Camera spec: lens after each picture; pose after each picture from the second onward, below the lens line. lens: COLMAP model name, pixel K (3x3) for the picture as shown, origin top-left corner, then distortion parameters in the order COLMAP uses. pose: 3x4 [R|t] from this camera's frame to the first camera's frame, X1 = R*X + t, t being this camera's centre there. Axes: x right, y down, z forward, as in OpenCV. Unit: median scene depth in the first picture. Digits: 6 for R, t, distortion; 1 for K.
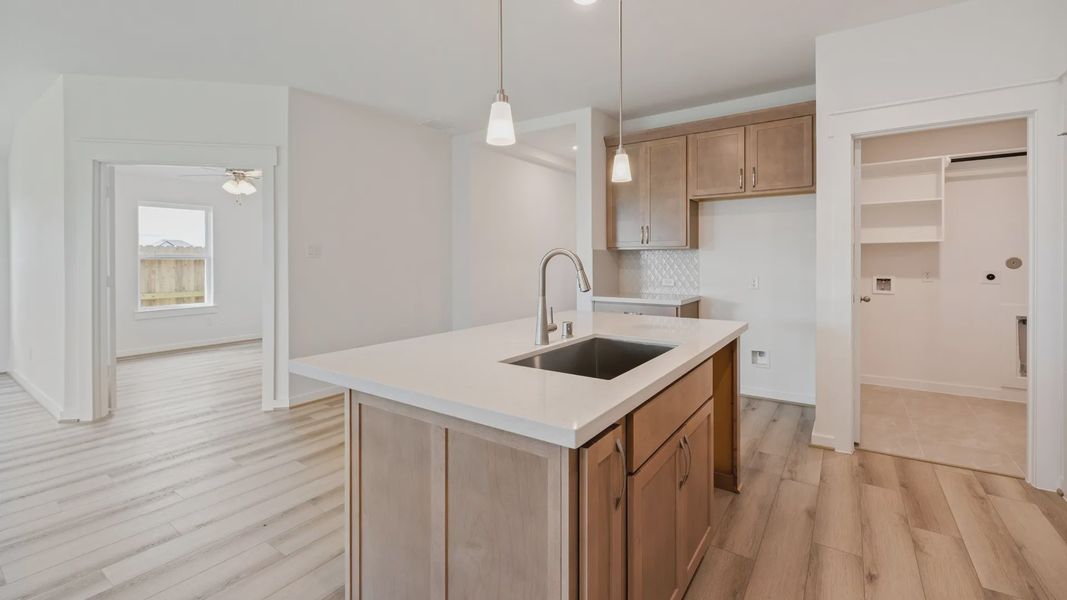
lens RADIAL K [[454.3, 0, 528.3], [0, 454.3, 262.5], [0, 0, 1]] dist [-0.000945, -0.000102]
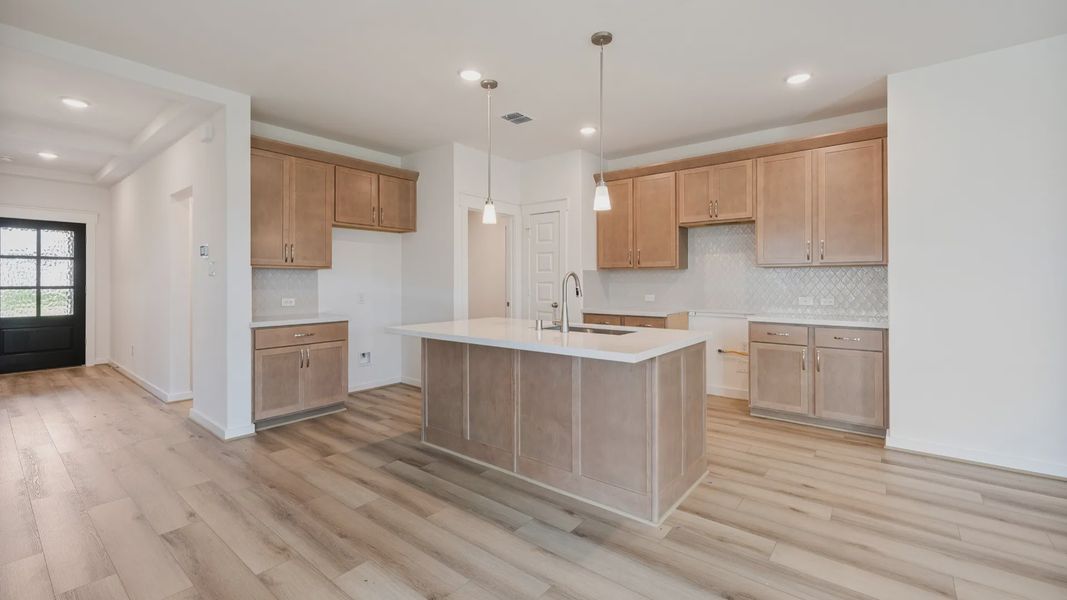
lens RADIAL K [[453.6, 0, 530.9], [0, 453.6, 278.7], [0, 0, 1]] dist [0.001659, 0.000554]
pose [[0.060859, 0.006607, 0.998125, -0.796510], [0.004143, 0.999968, -0.006872, 0.002039], [-0.998138, 0.004553, 0.060829, 0.523912]]
